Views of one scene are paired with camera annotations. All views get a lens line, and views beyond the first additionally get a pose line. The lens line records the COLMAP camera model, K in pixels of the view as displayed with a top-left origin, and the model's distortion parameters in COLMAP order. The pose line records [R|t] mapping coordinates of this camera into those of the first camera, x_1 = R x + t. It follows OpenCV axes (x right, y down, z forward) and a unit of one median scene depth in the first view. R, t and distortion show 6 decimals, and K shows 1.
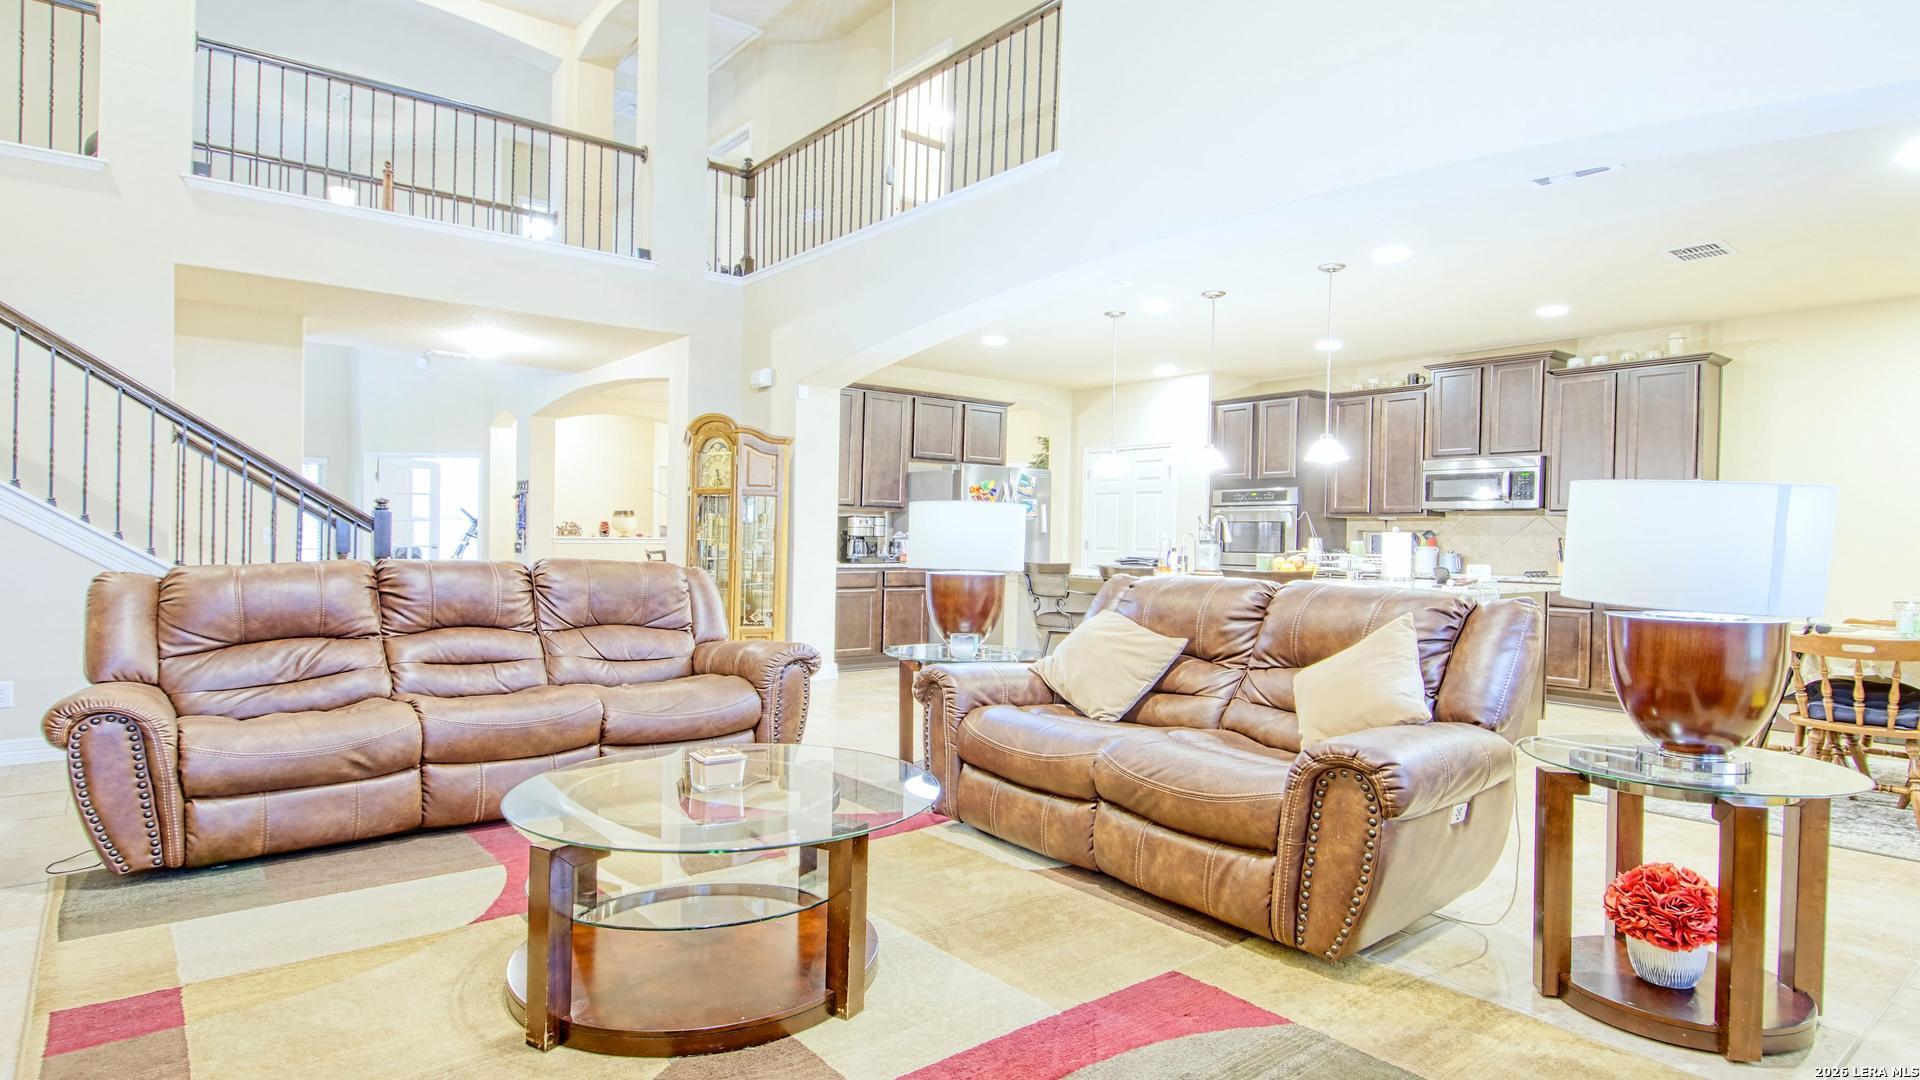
lens RADIAL K [[1042.5, 0, 955.4], [0, 1042.5, 546.9], [0, 0, 1]] dist [0.023197, -0.013389]
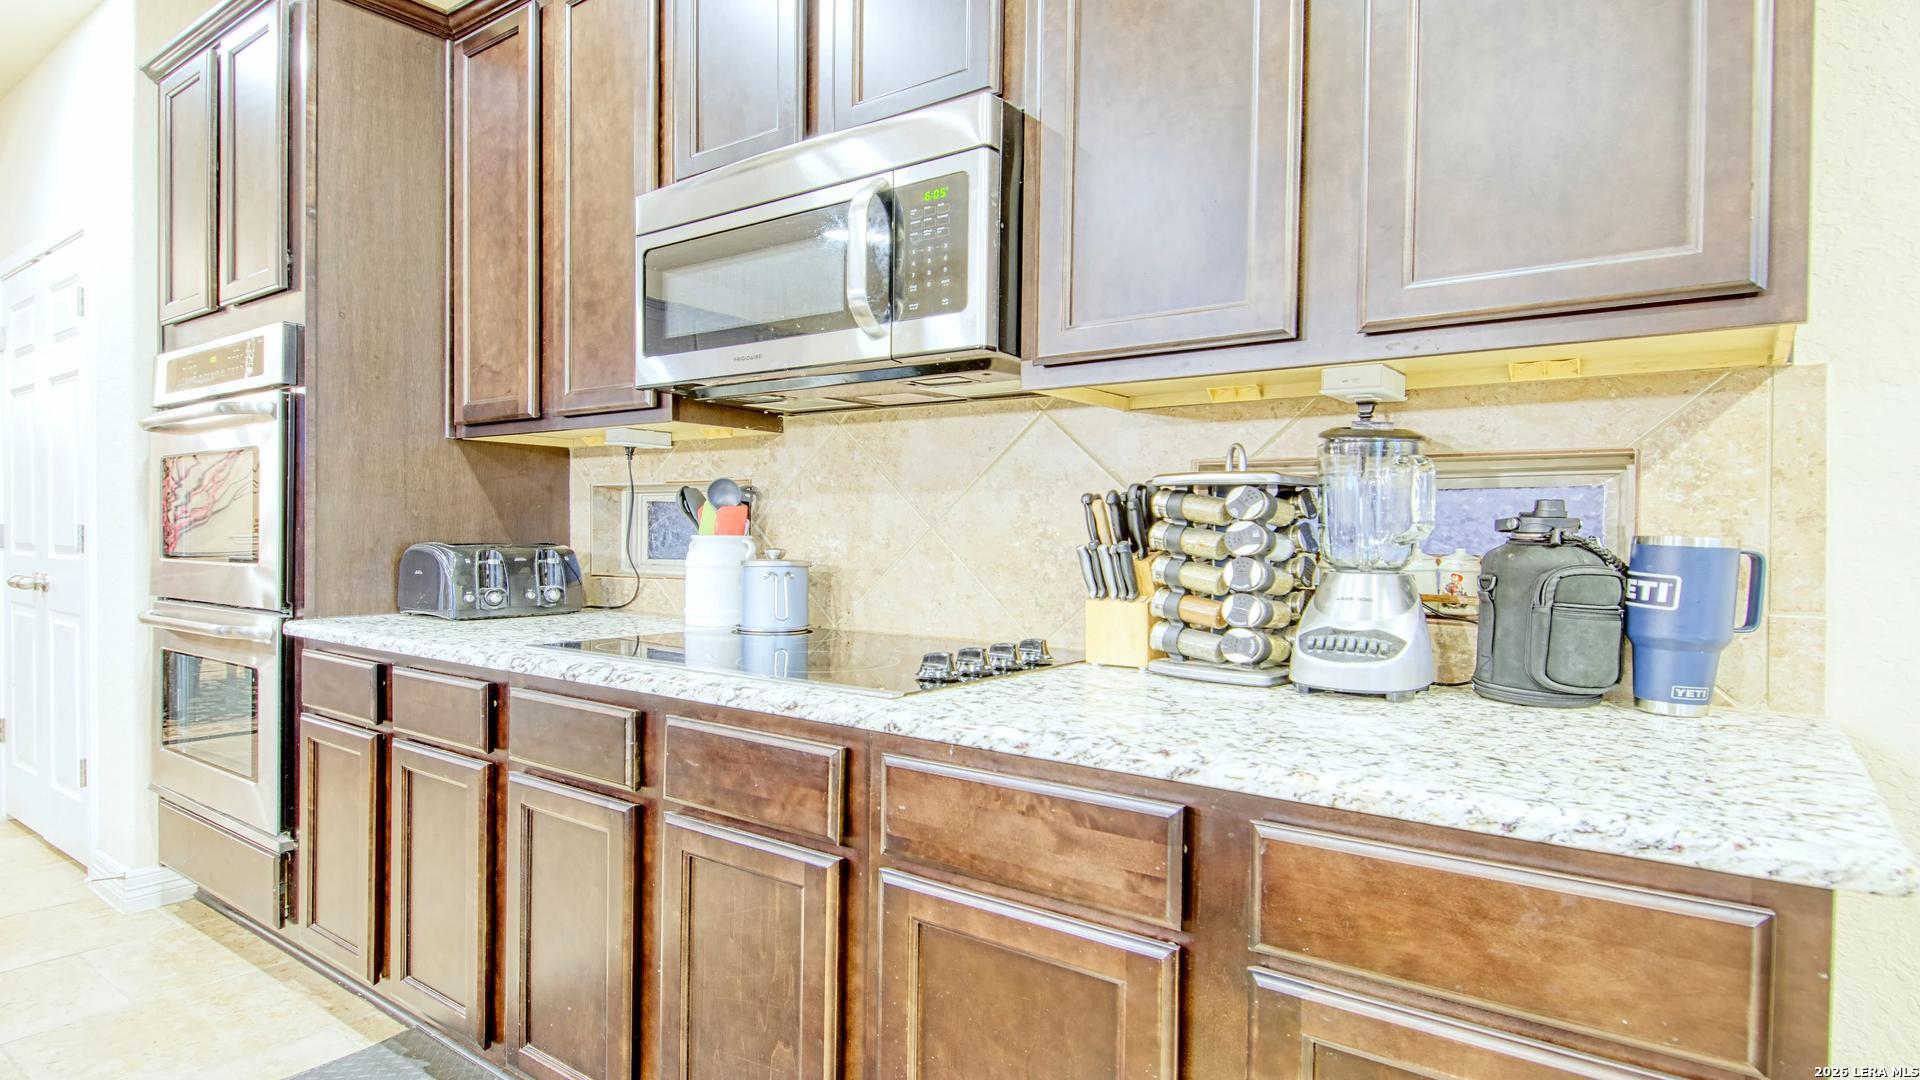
lens RADIAL K [[1042.5, 0, 957.8], [0, 1042.5, 550.8], [0, 0, 1]] dist [0.023197, -0.013389]
pose [[0.968666, -0.009990, 0.248167, 0.452238], [0.006869, 0.999886, 0.013439, 0.000644], [-0.248273, -0.011313, 0.968624, 0.724850]]
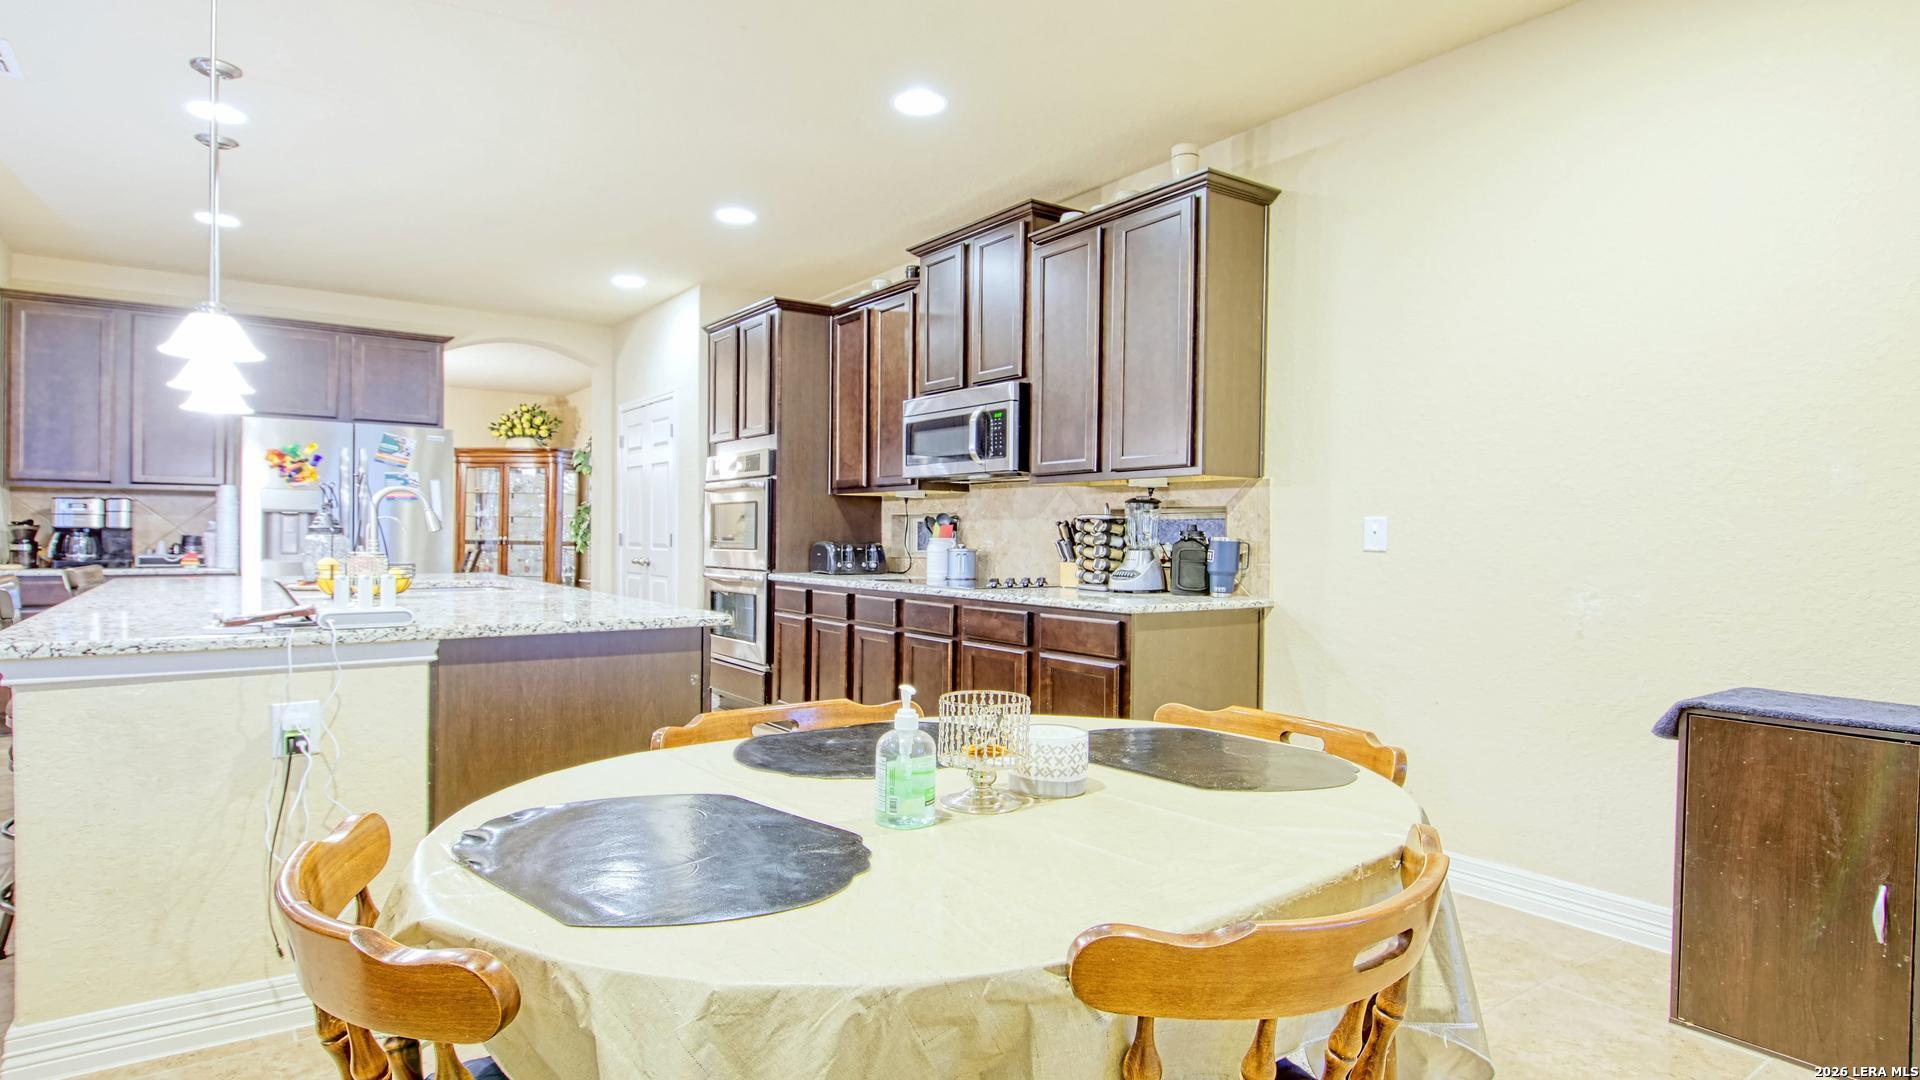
lens RADIAL K [[1042.5, 0, 949.4], [0, 1042.5, 550.0], [0, 0, 1]] dist [0.023197, -0.013389]
pose [[0.998208, -0.005939, -0.059549, 0.503621], [0.006232, 0.999969, 0.004730, 0.004091], [0.059519, -0.005092, 0.998214, 0.375044]]
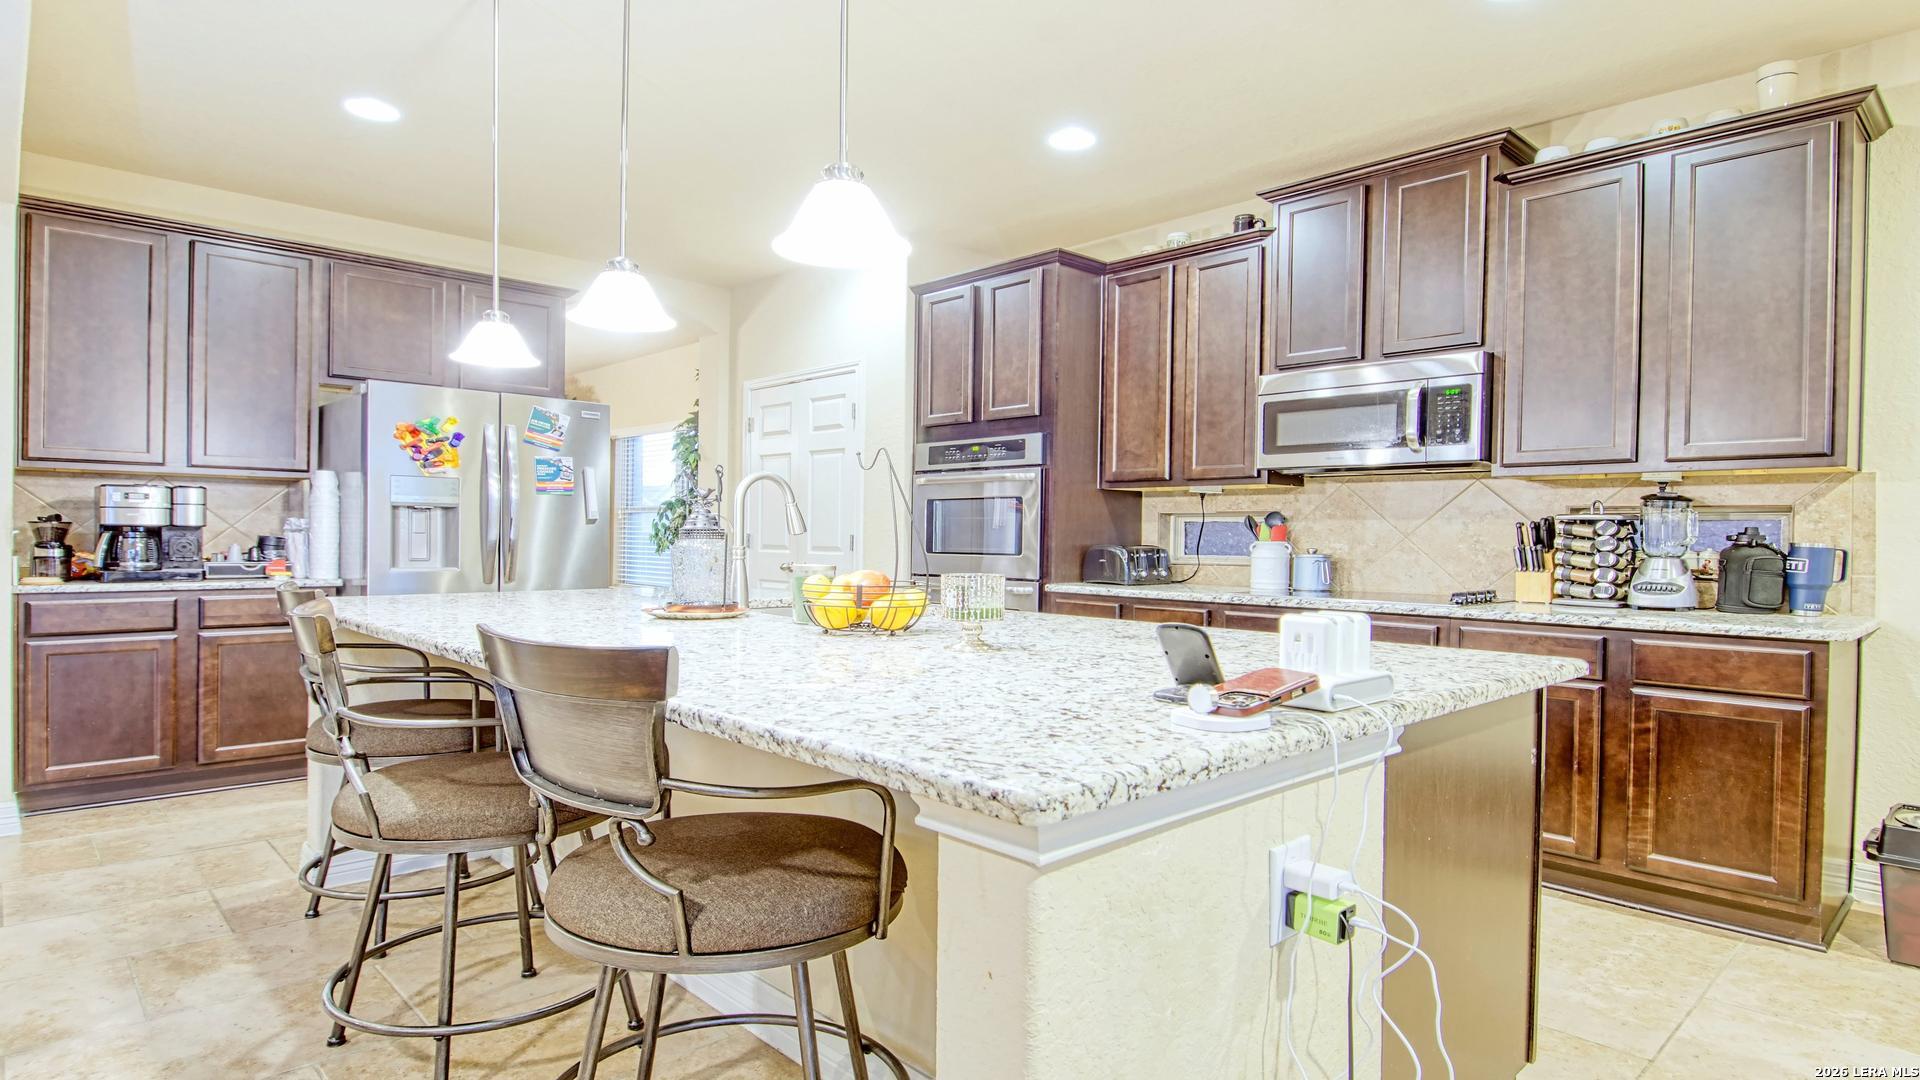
lens RADIAL K [[1042.5, 0, 957.7], [0, 1042.5, 550.3], [0, 0, 1]] dist [0.023197, -0.013389]
pose [[0.996671, -0.005950, 0.081308, 0.252651], [0.005361, 0.999958, 0.007464, -0.000538], [-0.081349, -0.007004, 0.996661, 0.490165]]
